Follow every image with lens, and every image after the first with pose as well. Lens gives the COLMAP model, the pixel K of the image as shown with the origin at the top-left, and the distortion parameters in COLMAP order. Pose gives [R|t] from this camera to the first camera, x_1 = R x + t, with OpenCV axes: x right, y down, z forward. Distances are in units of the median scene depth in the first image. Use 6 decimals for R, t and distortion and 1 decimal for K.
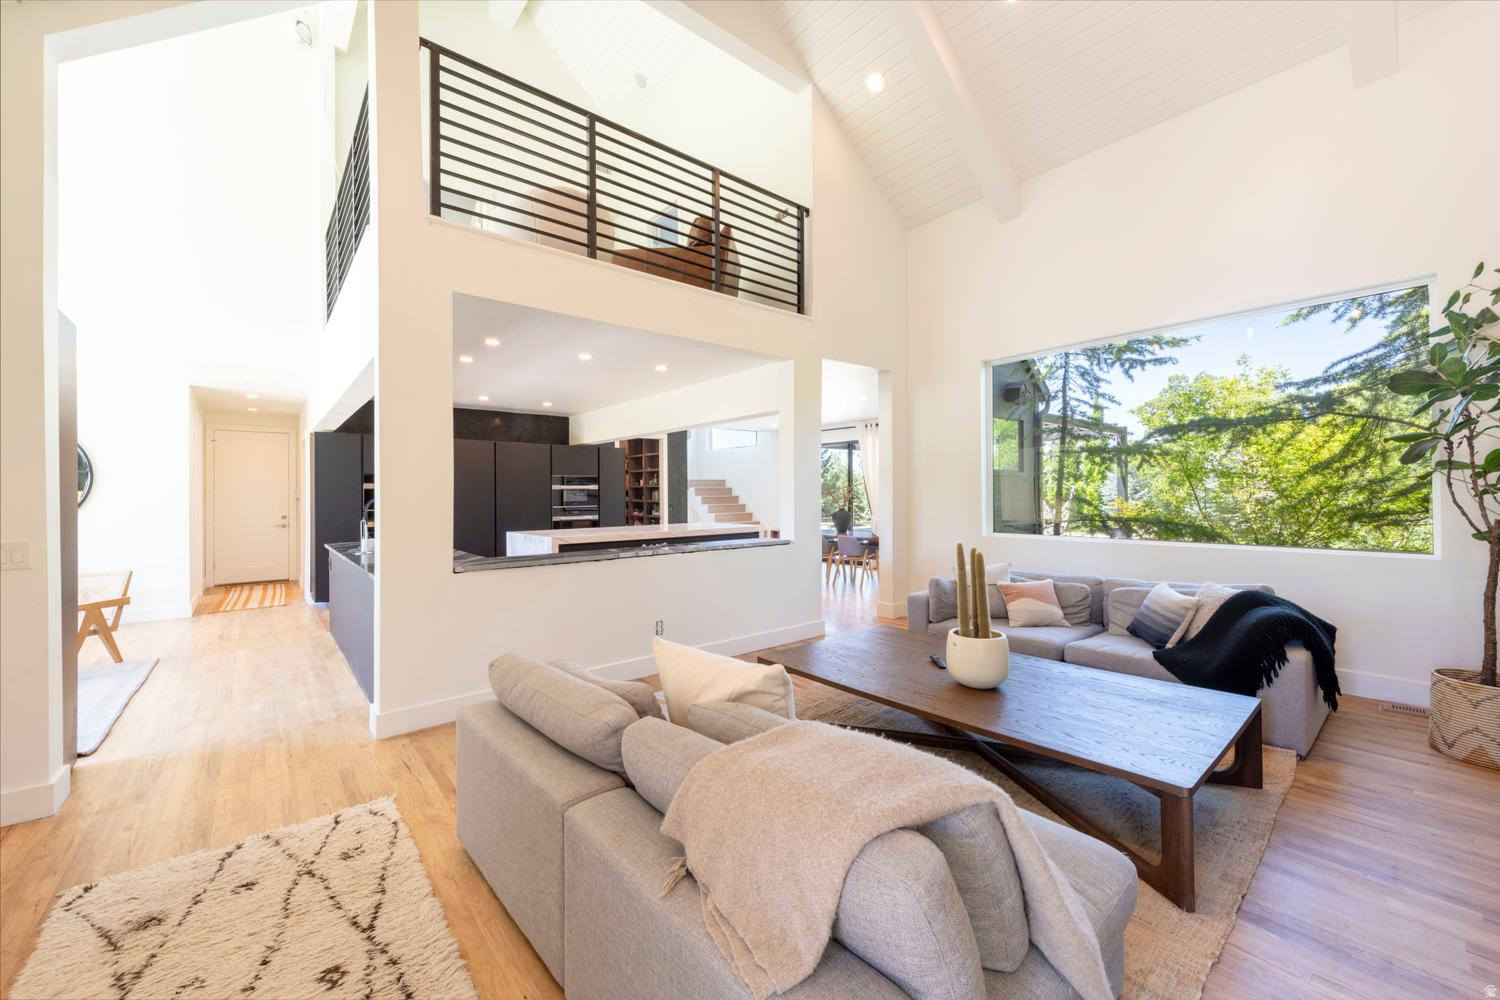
lens RADIAL K [[580.8, 0, 742.8], [0, 580.8, 498.1], [0, 0, 1]] dist [0.000426, -0.000026]
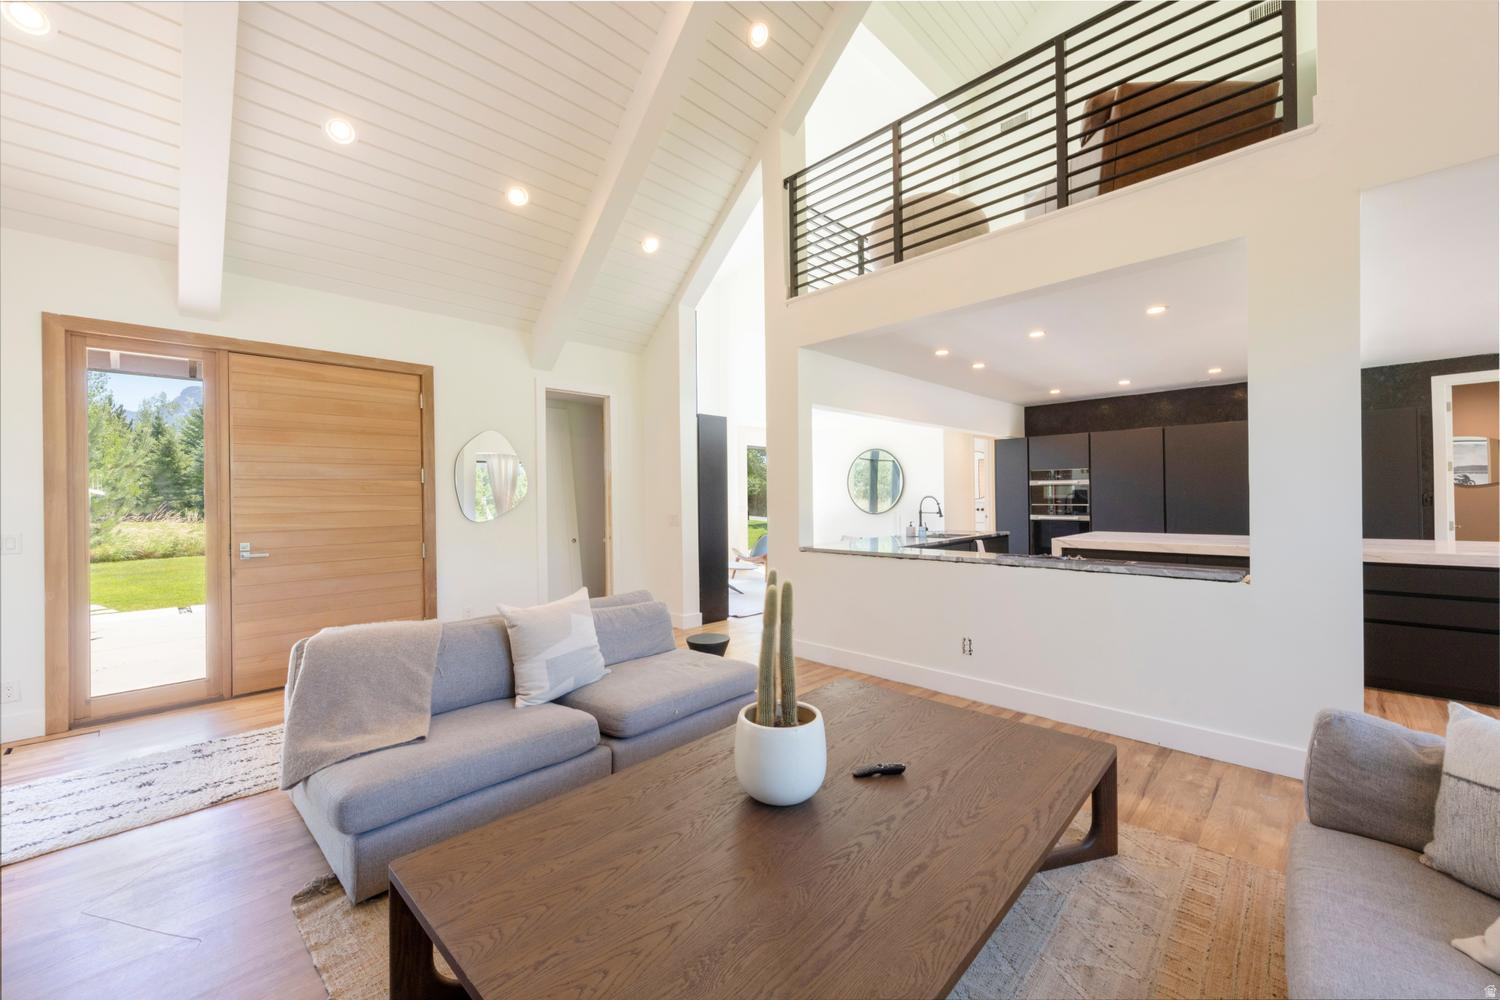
lens RADIAL K [[580.8, 0, 747.5], [0, 580.8, 497.1], [0, 0, 1]] dist [0.000426, -0.000026]
pose [[0.082530, 0.015048, -0.996475, 0.556384], [0.007300, 0.999850, 0.015704, -0.014526], [0.996562, -0.008570, 0.082408, 0.486450]]
